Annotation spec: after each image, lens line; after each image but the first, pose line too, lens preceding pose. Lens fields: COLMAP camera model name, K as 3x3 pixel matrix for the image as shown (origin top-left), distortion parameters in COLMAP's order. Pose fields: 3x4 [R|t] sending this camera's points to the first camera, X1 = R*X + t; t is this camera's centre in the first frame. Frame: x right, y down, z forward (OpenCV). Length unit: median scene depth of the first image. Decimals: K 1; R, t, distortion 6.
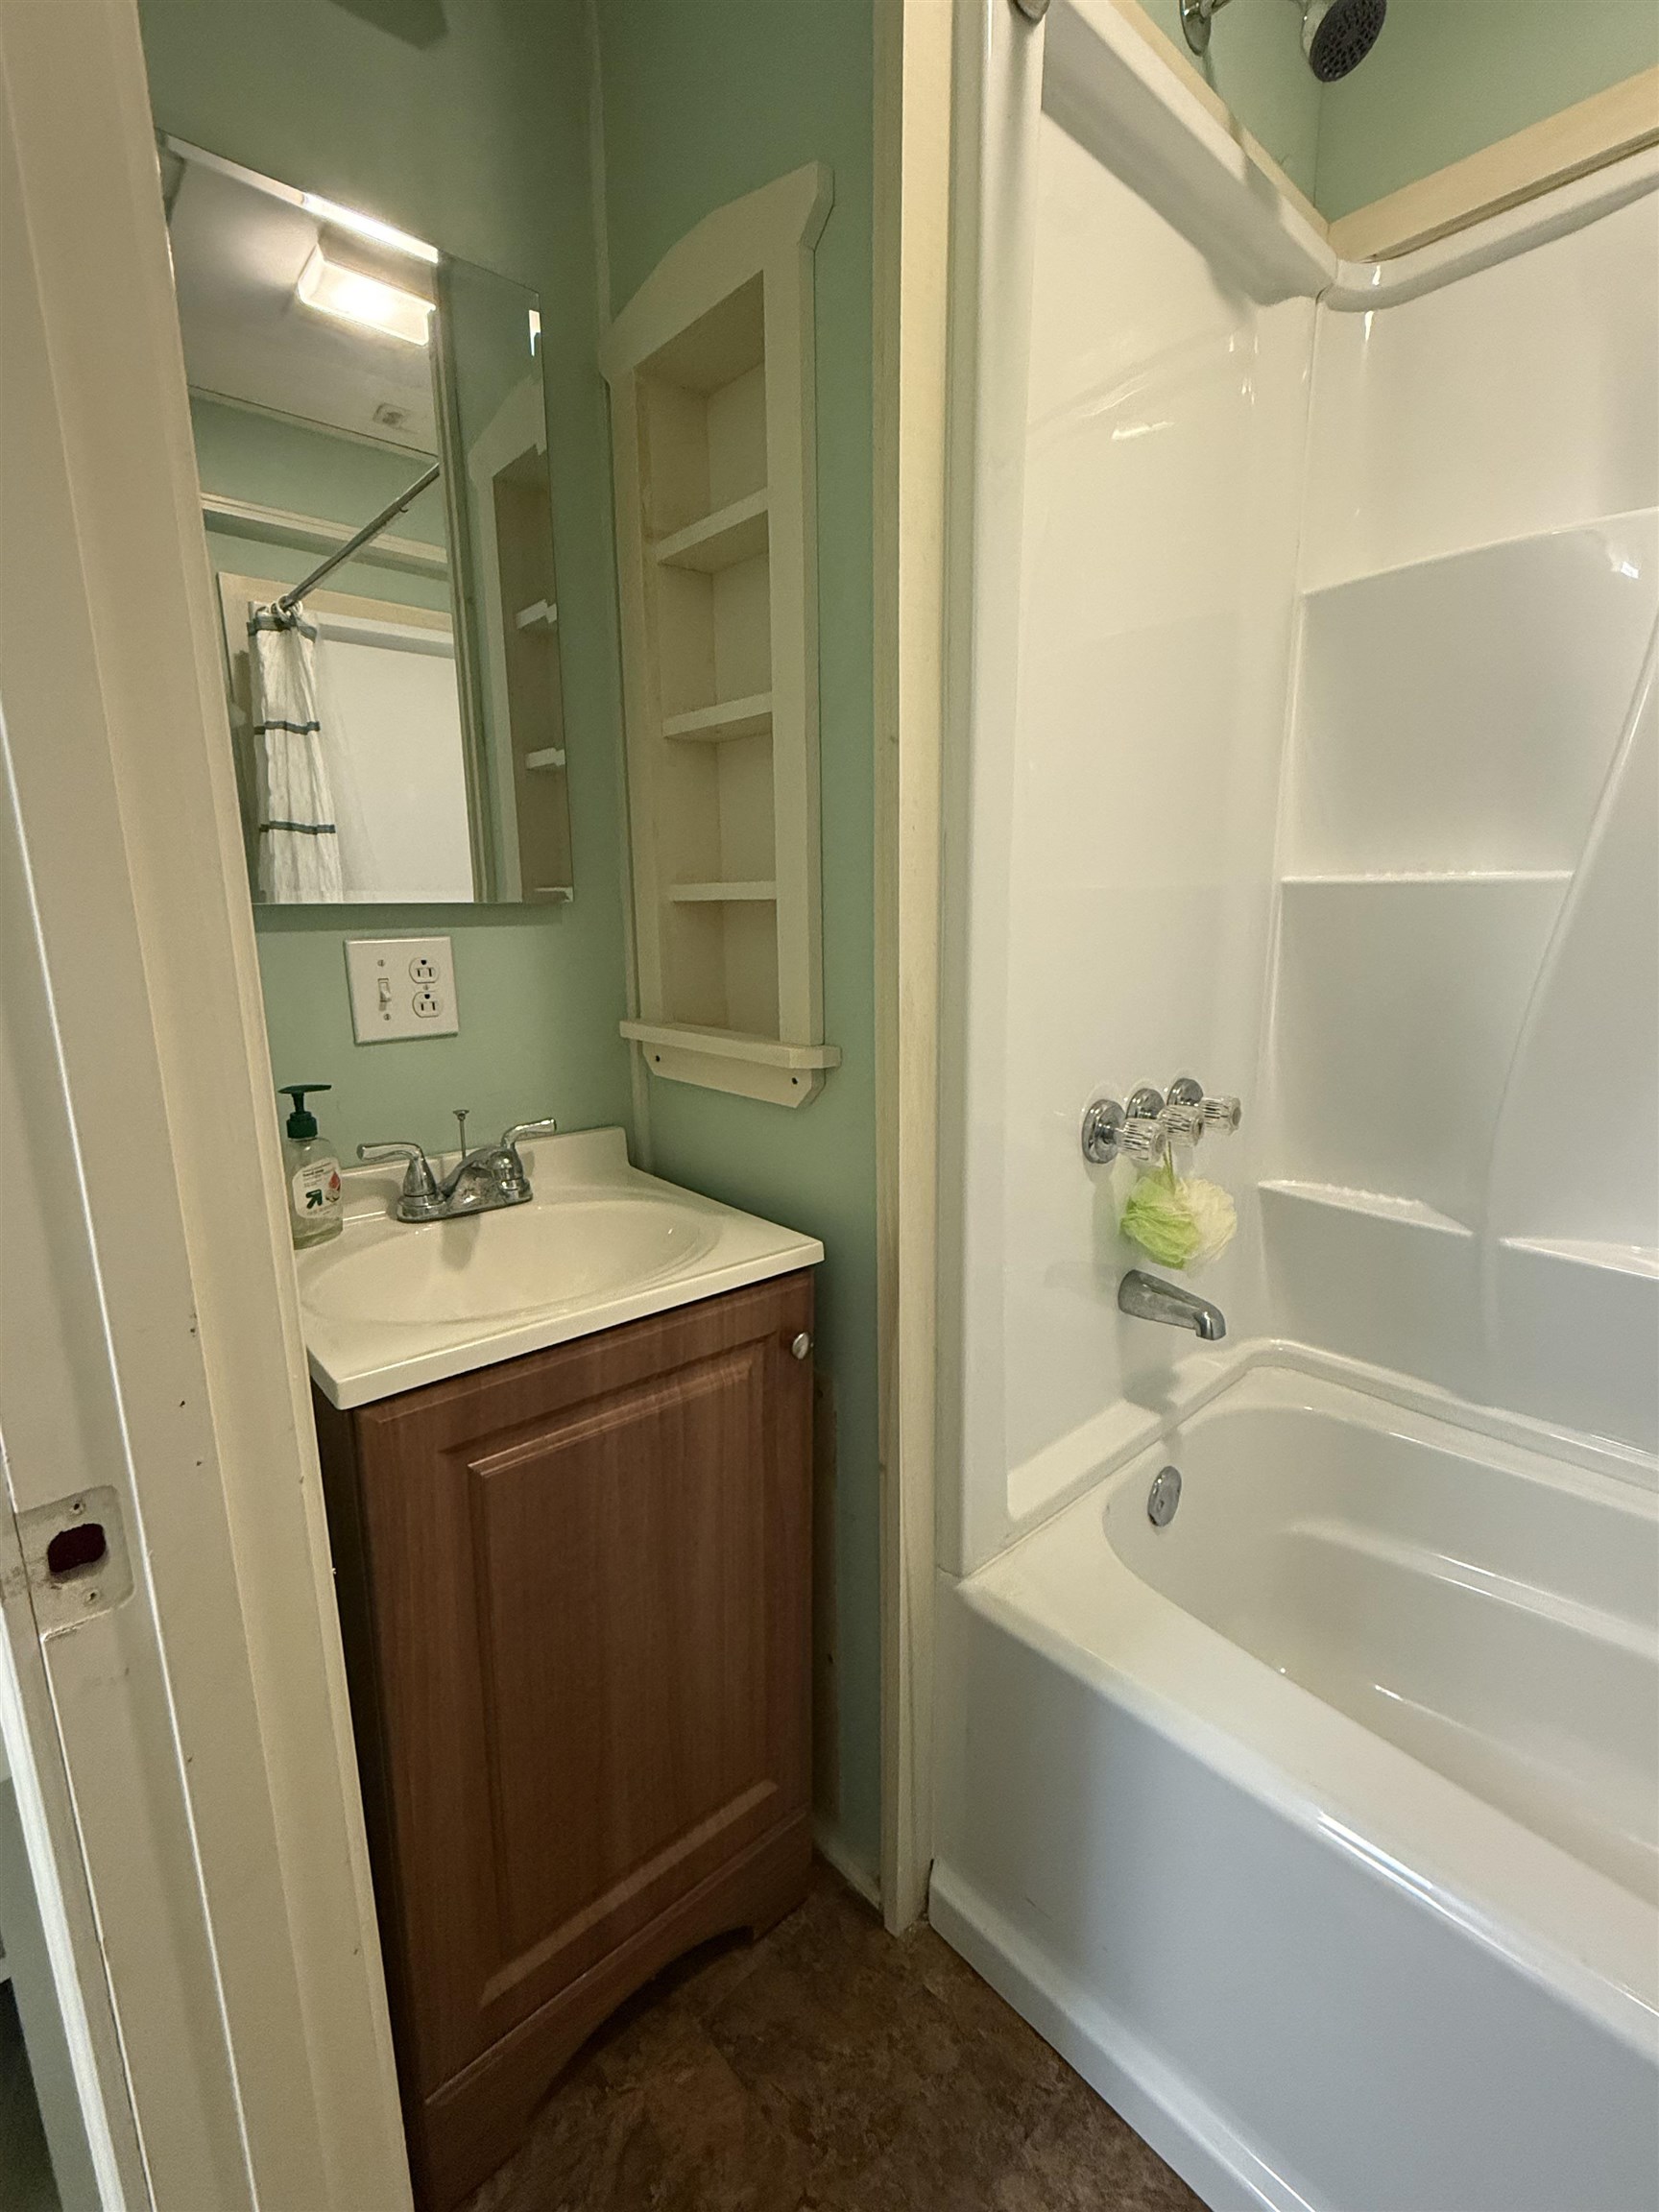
lens RADIAL K [[978.5, 0, 829.5], [0, 978.5, 1106.0], [0, 0, 1]] dist [-0.002533, -0.000811]
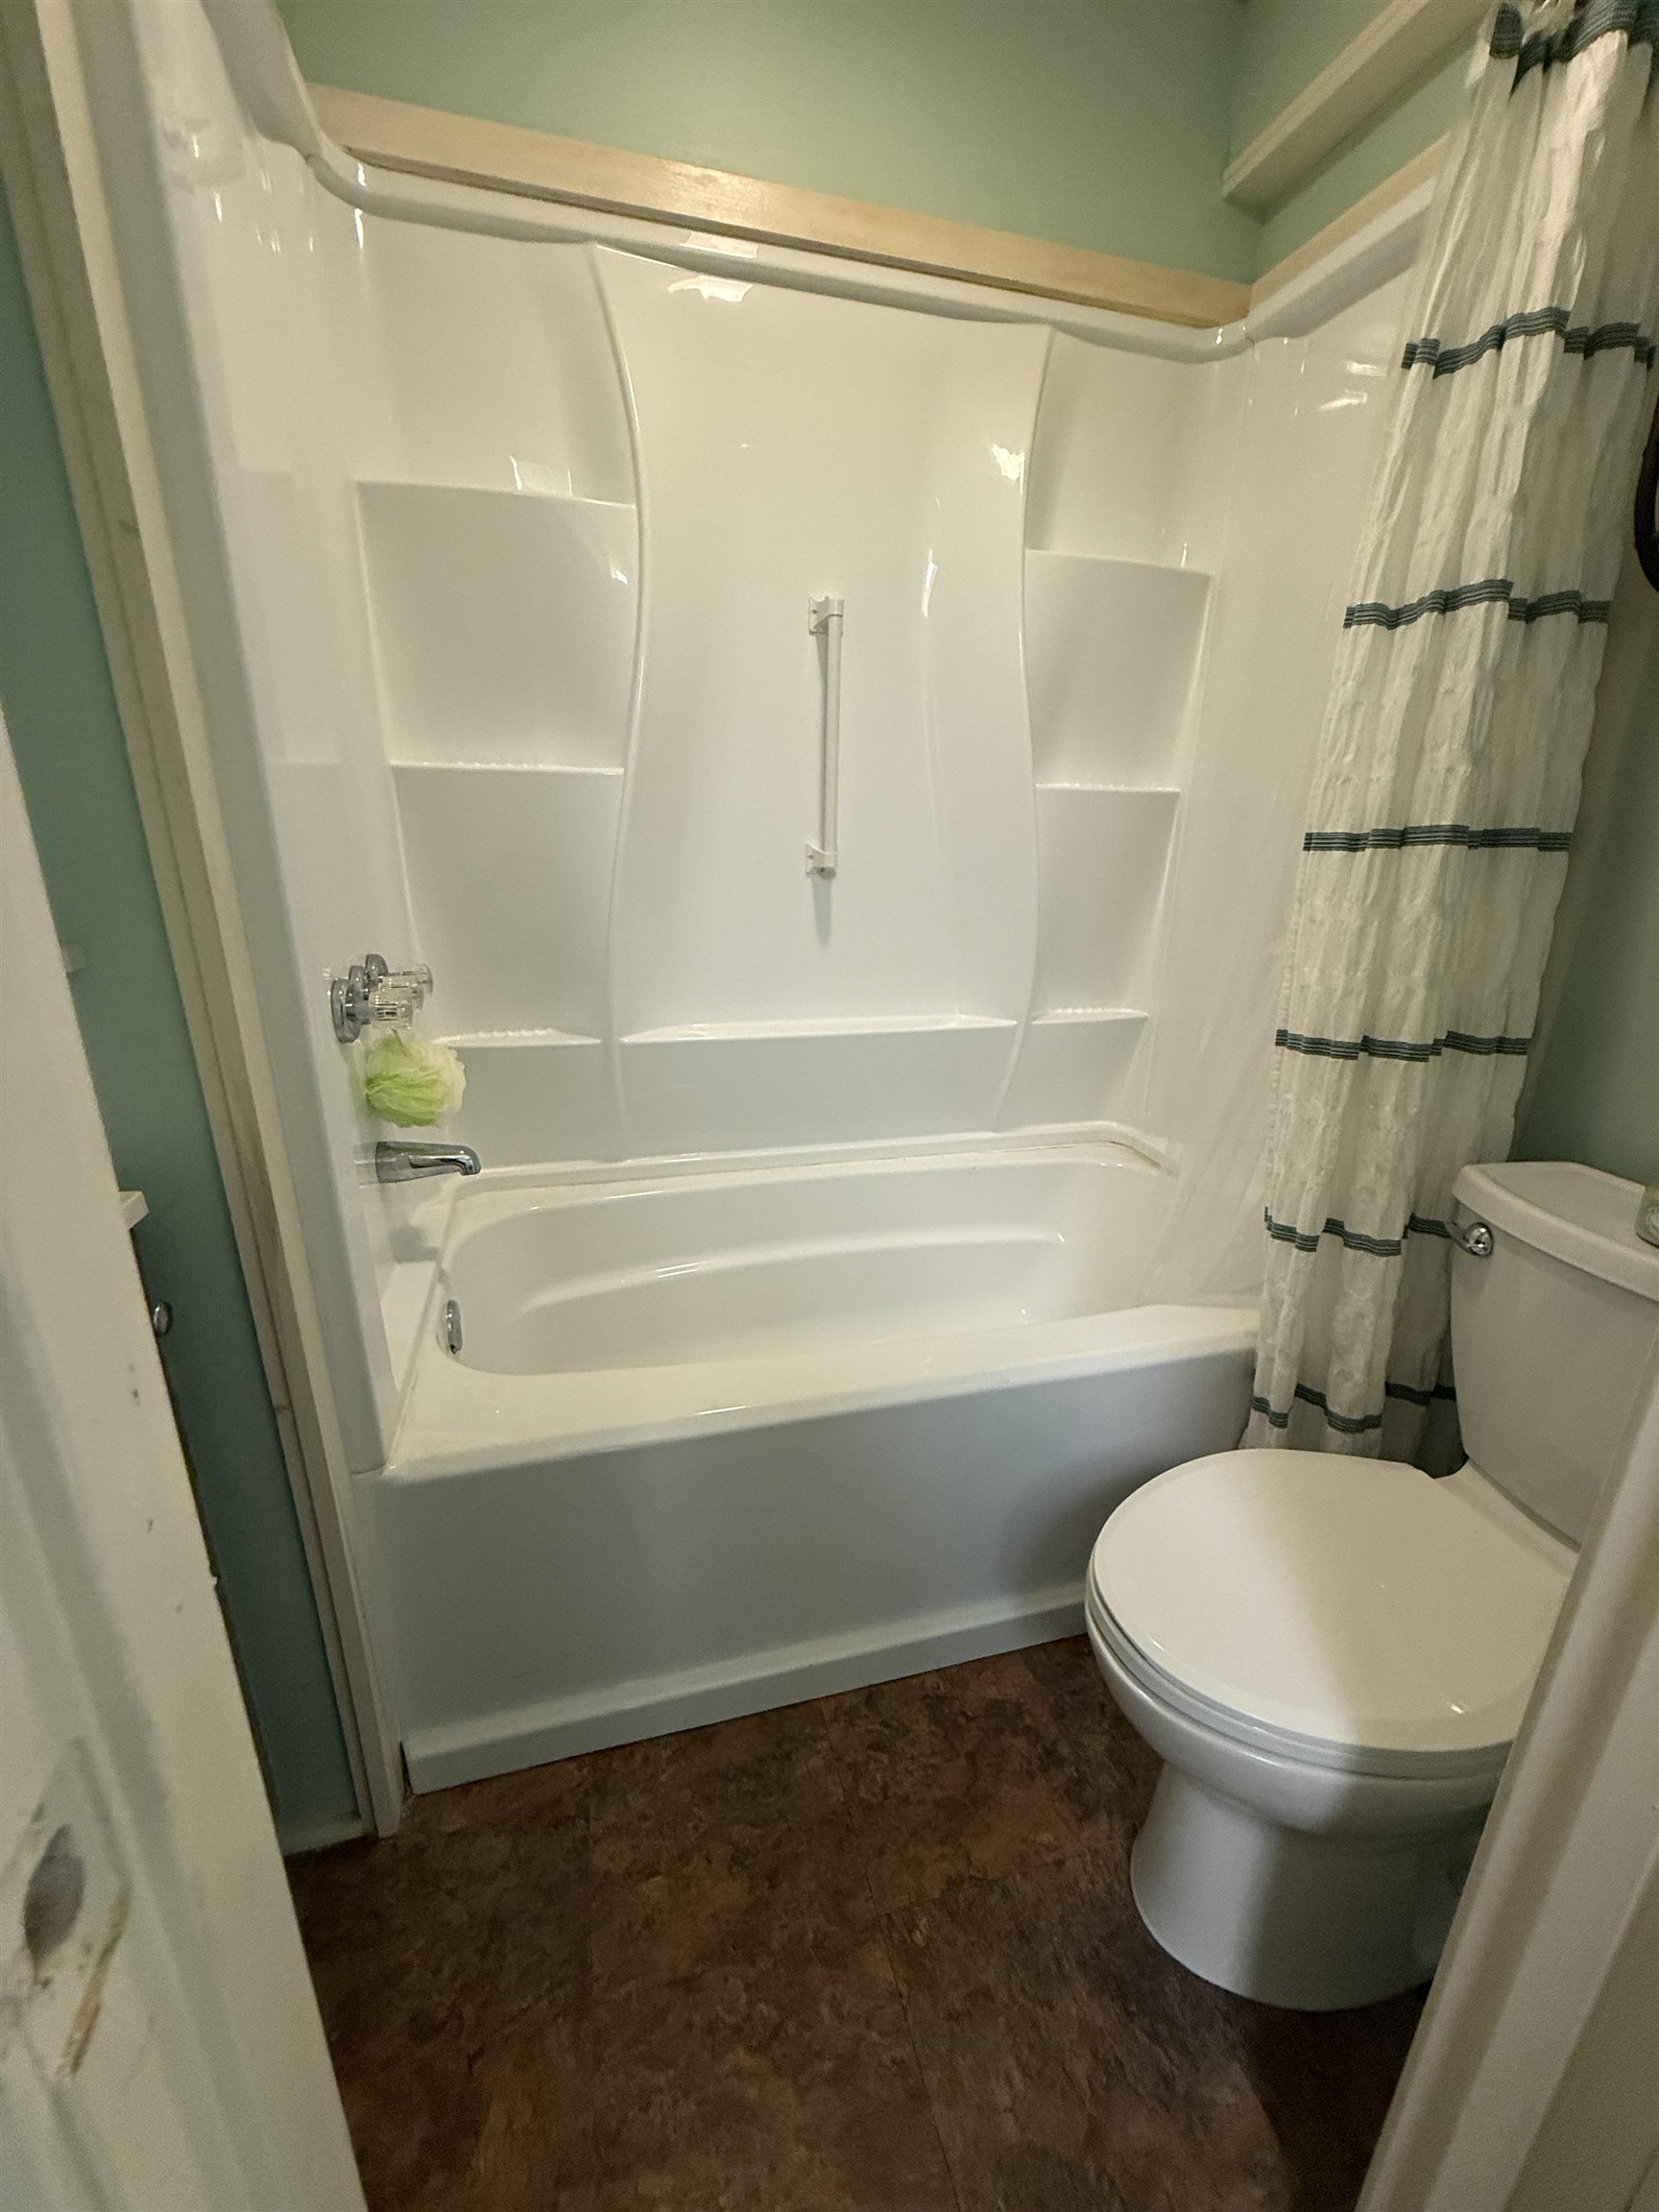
lens RADIAL K [[884.0, 0, 829.5], [0, 884.0, 1106.0], [0, 0, 1]] dist [-0.000436, 0.000248]
pose [[0.443244, -0.258038, 0.858459, -0.295105], [0.158404, 0.965148, 0.208319, 0.010636], [-0.882294, 0.043647, 0.468670, 0.136188]]
